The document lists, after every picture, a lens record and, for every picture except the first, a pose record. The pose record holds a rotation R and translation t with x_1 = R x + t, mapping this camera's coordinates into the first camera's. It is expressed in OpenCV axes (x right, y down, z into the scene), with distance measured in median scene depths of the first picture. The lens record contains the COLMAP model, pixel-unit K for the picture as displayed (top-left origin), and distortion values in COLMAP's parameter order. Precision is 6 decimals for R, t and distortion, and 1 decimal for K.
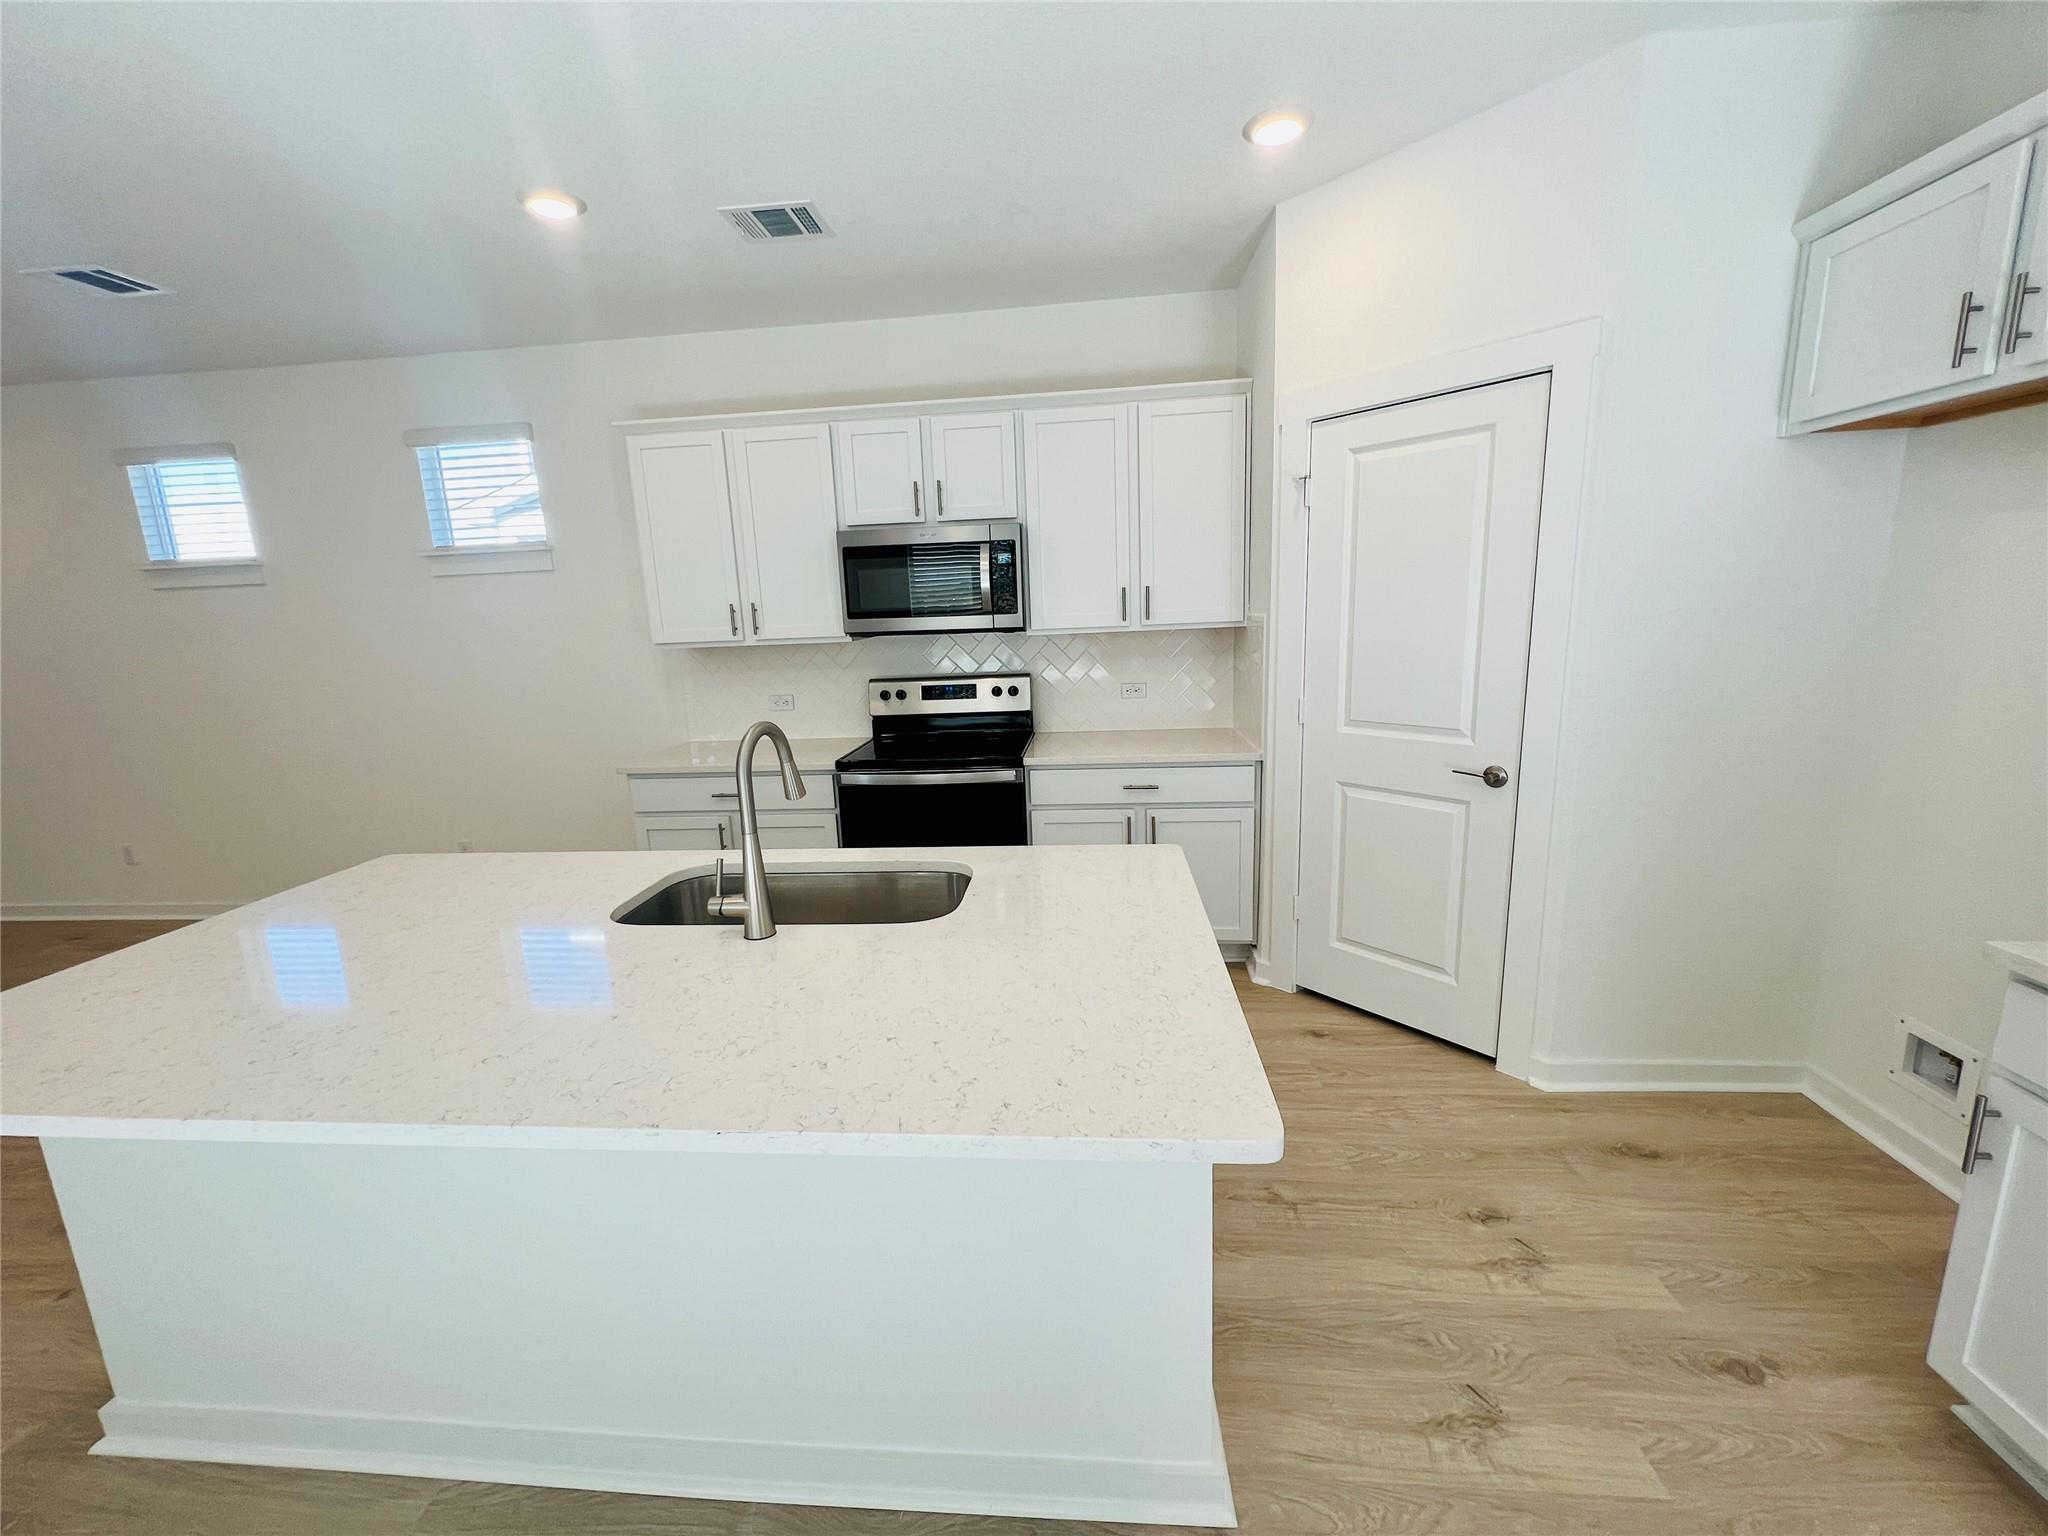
lens RADIAL K [[831.6, 0, 1024.0], [0, 831.6, 768.0], [0, 0, 1]] dist [-0.003691, -0.000651]
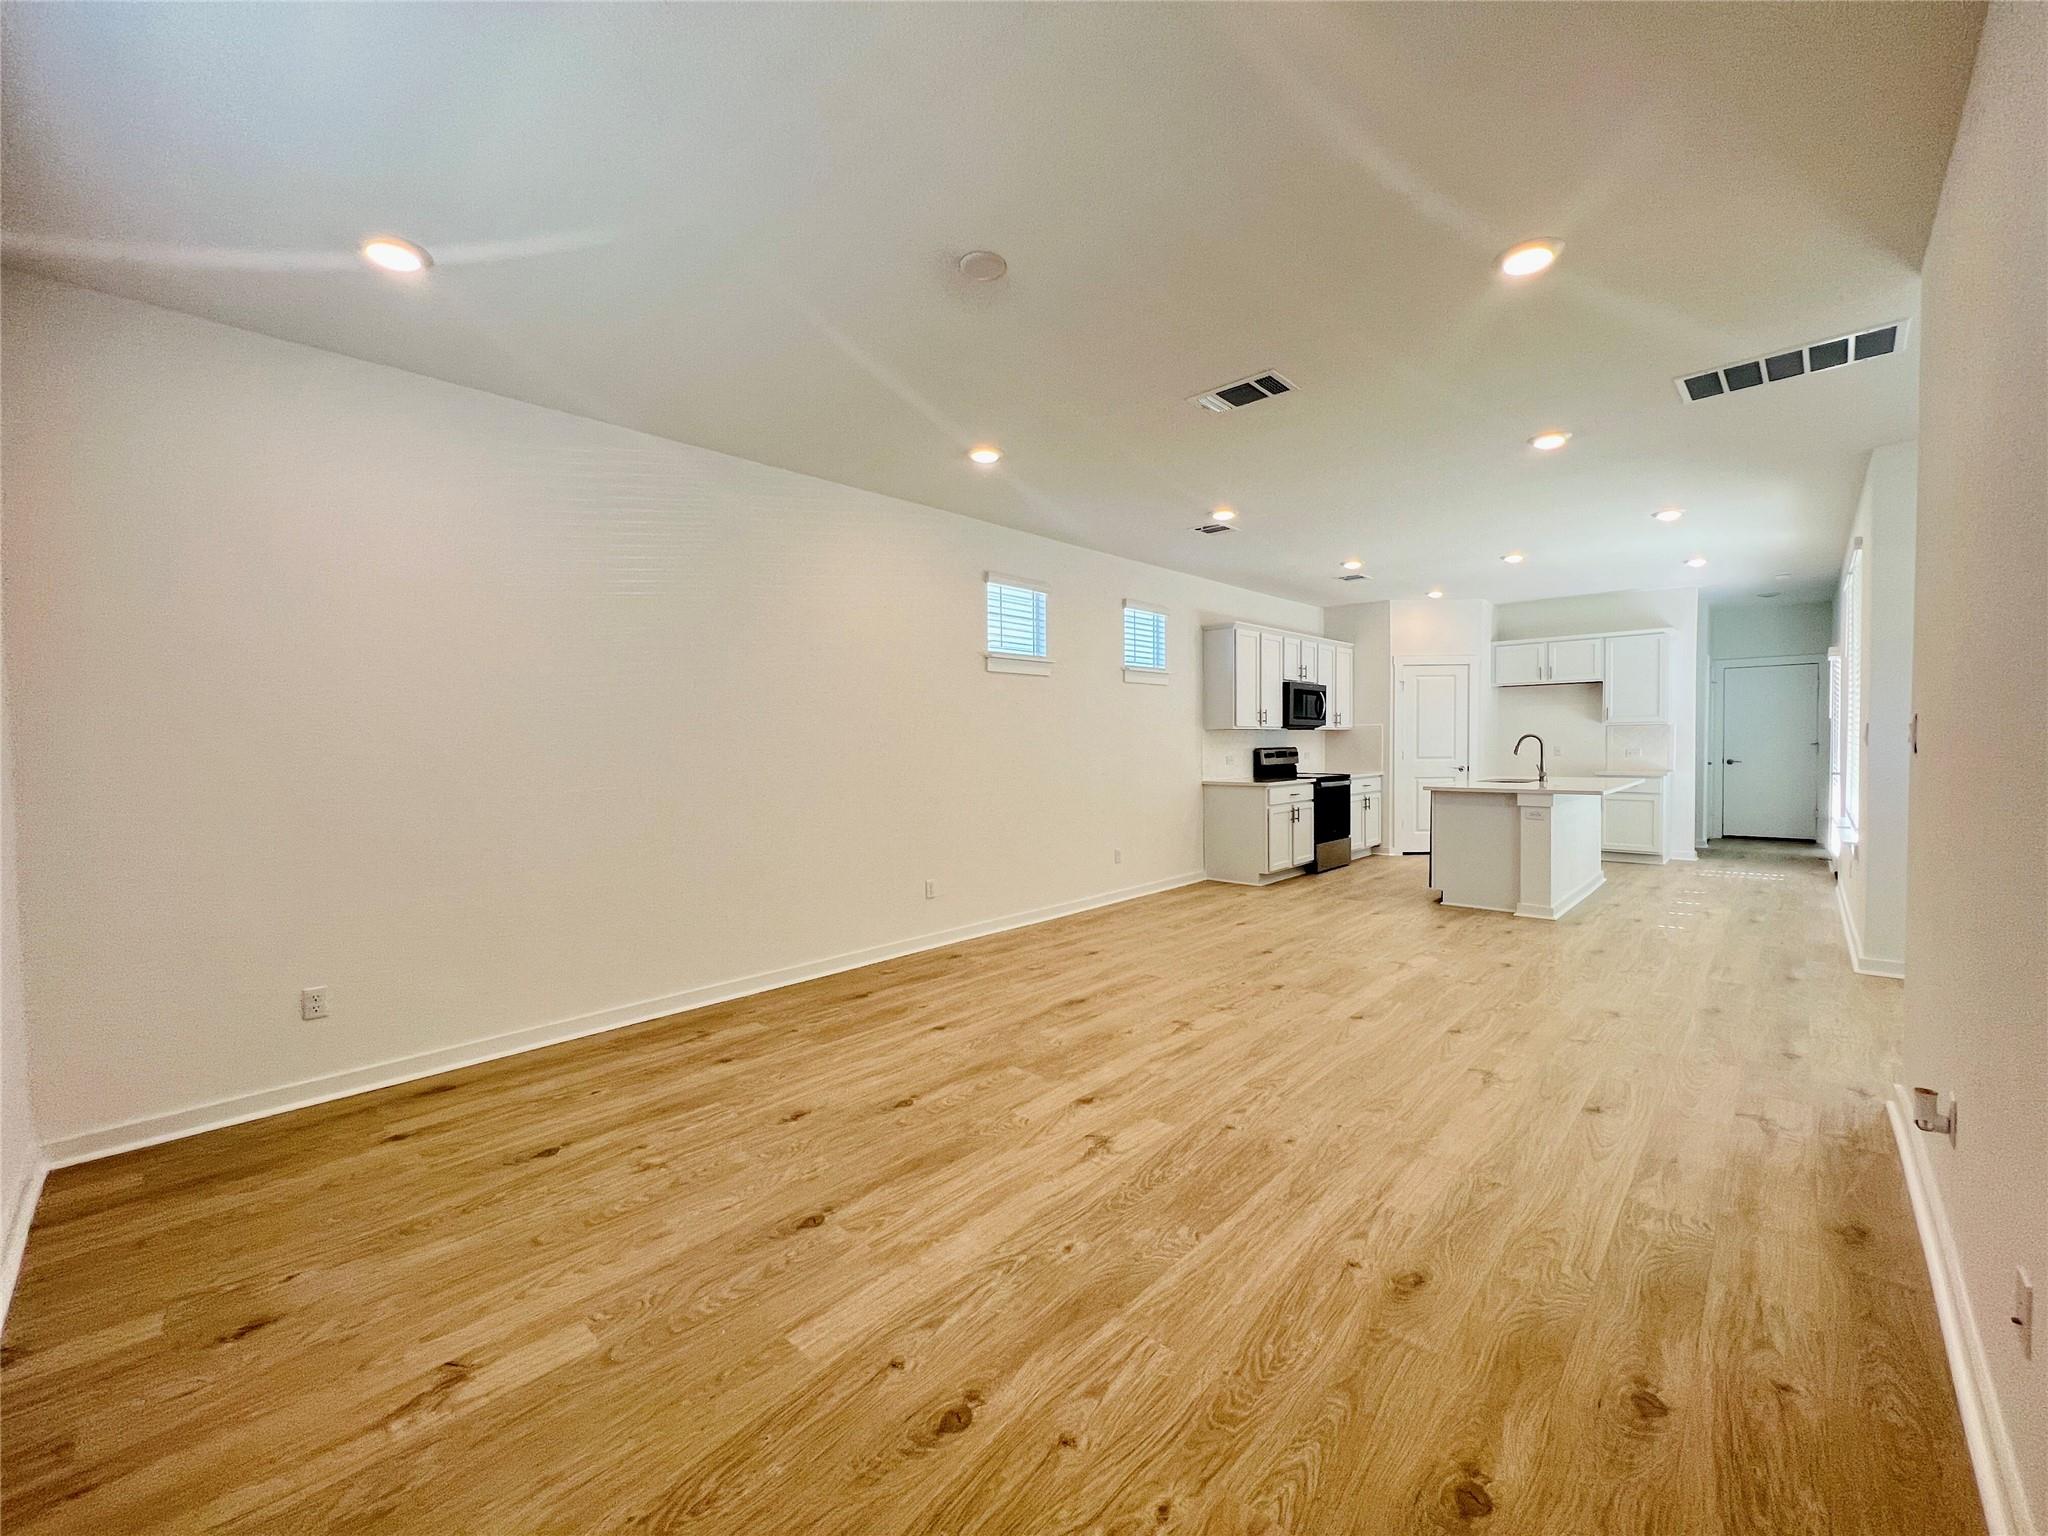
lens RADIAL K [[806.5, 0, 1050.7], [0, 806.5, 764.7], [0, 0, 1]] dist [-0.000611, -0.000177]
pose [[0.608619, 0.007468, 0.793427, -2.442150], [0.136060, 0.984162, -0.113632, 0.109180], [-0.781710, 0.177112, 0.597964, 0.217756]]
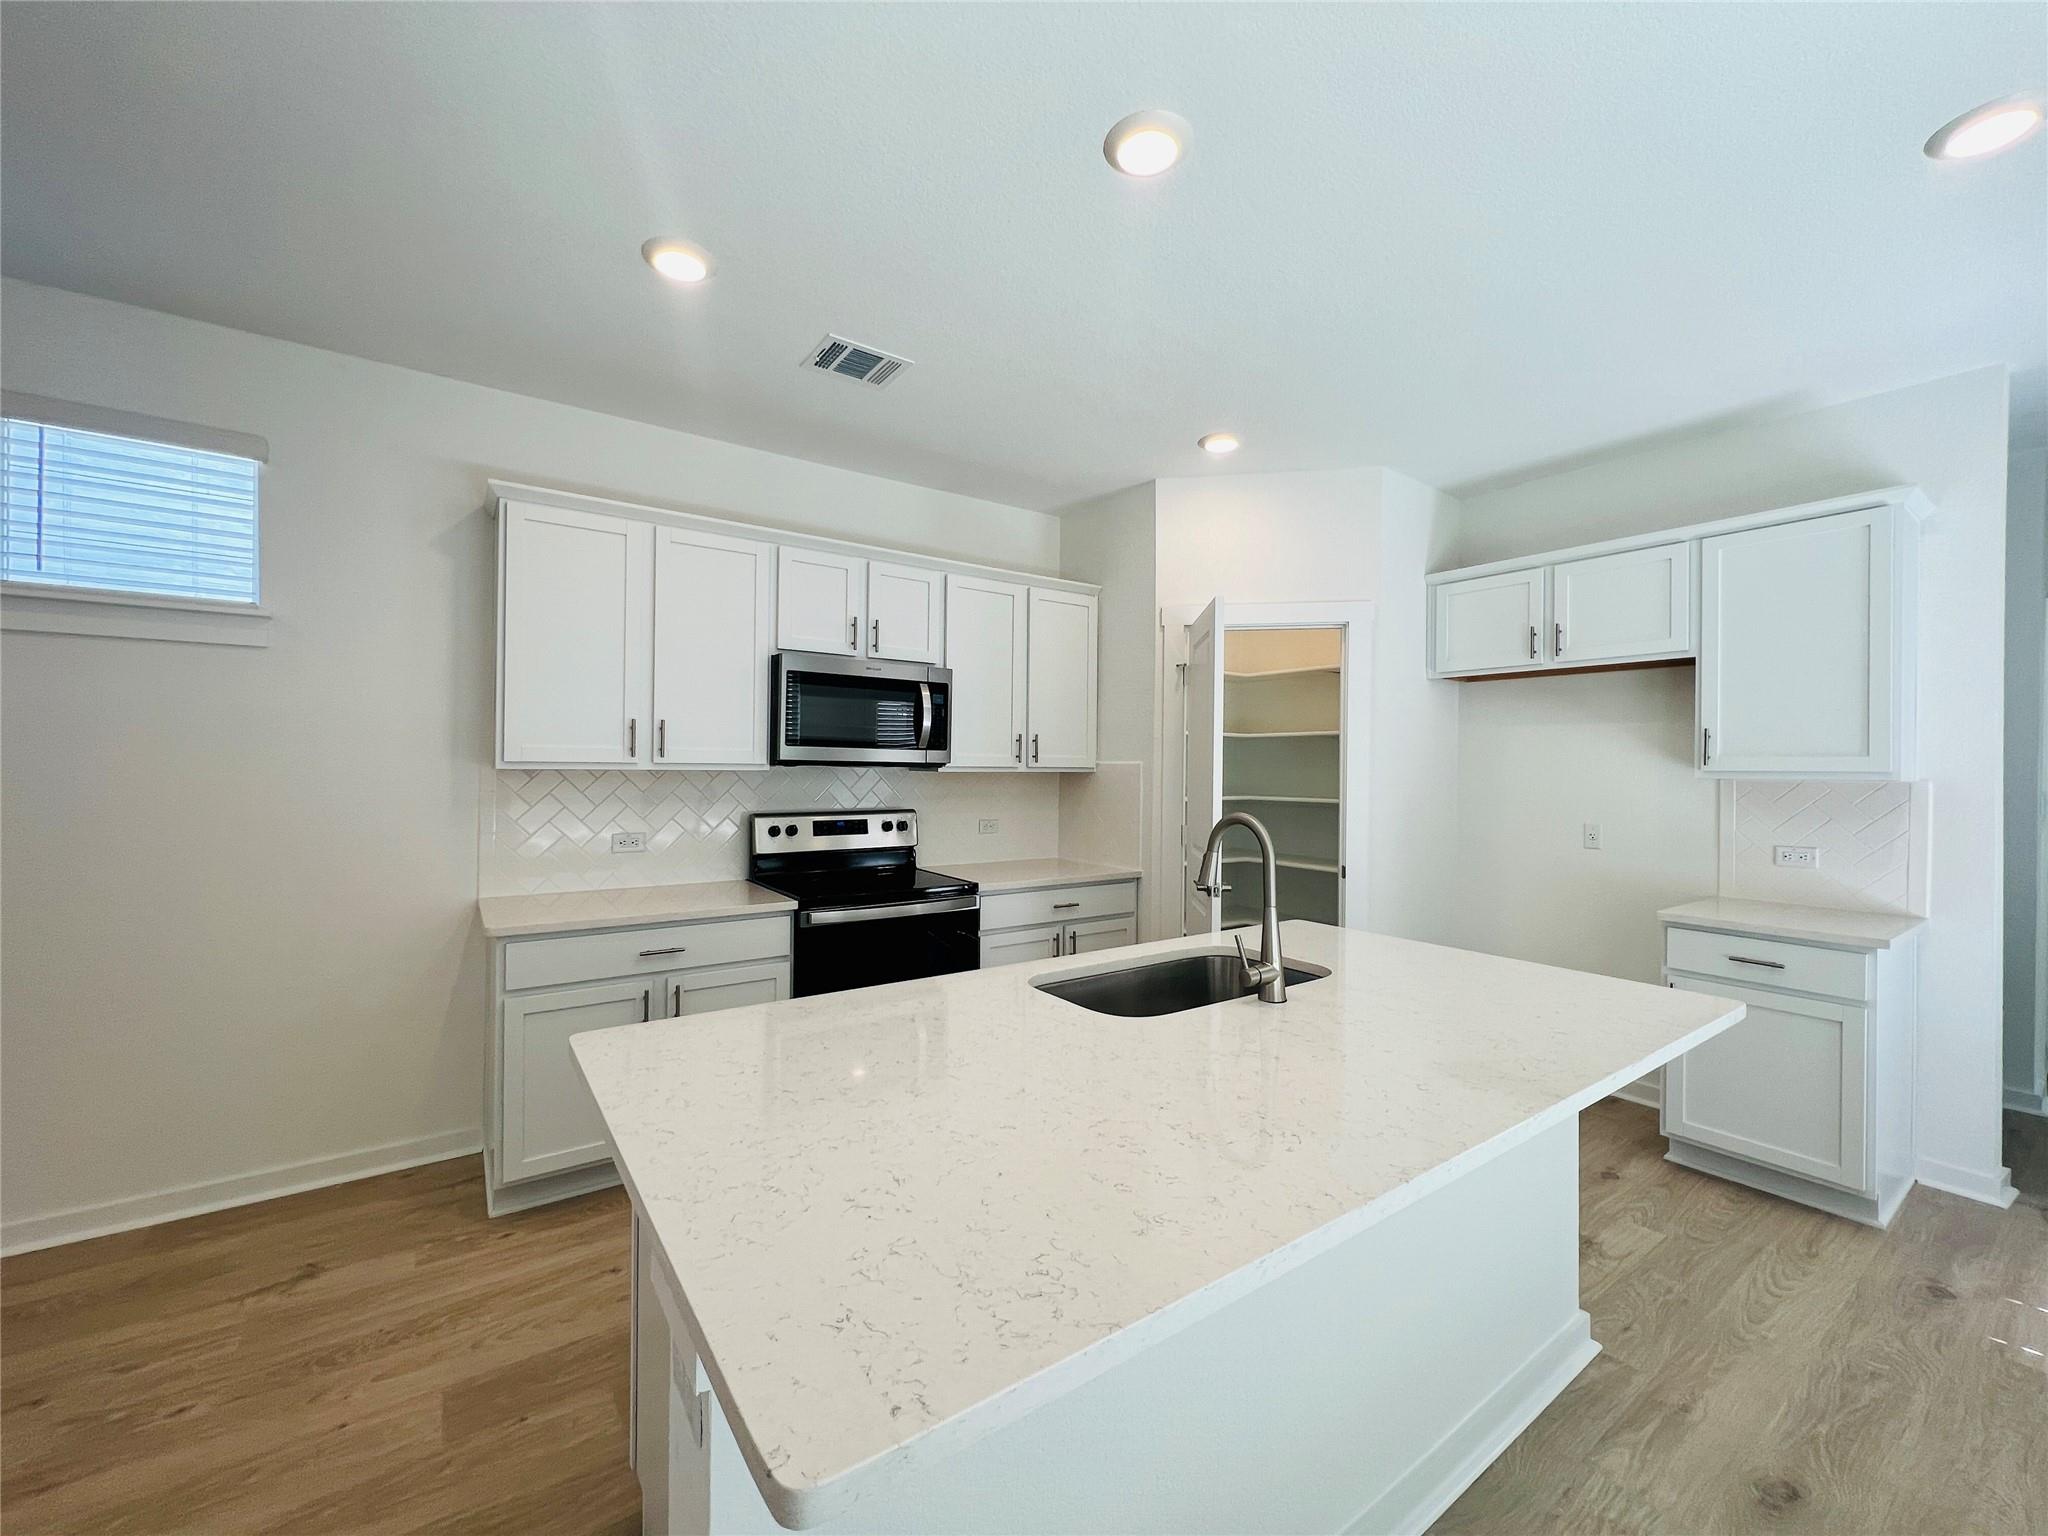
lens RADIAL K [[825.0, 0, 1029.9], [0, 825.0, 767.4], [0, 0, 1]] dist [0.000514, 0.000004]
pose [[0.755960, 0.045432, 0.653040, -0.612647], [0.083333, 0.982794, -0.164840, 0.018278], [-0.649292, 0.179032, 0.739166, 0.150492]]
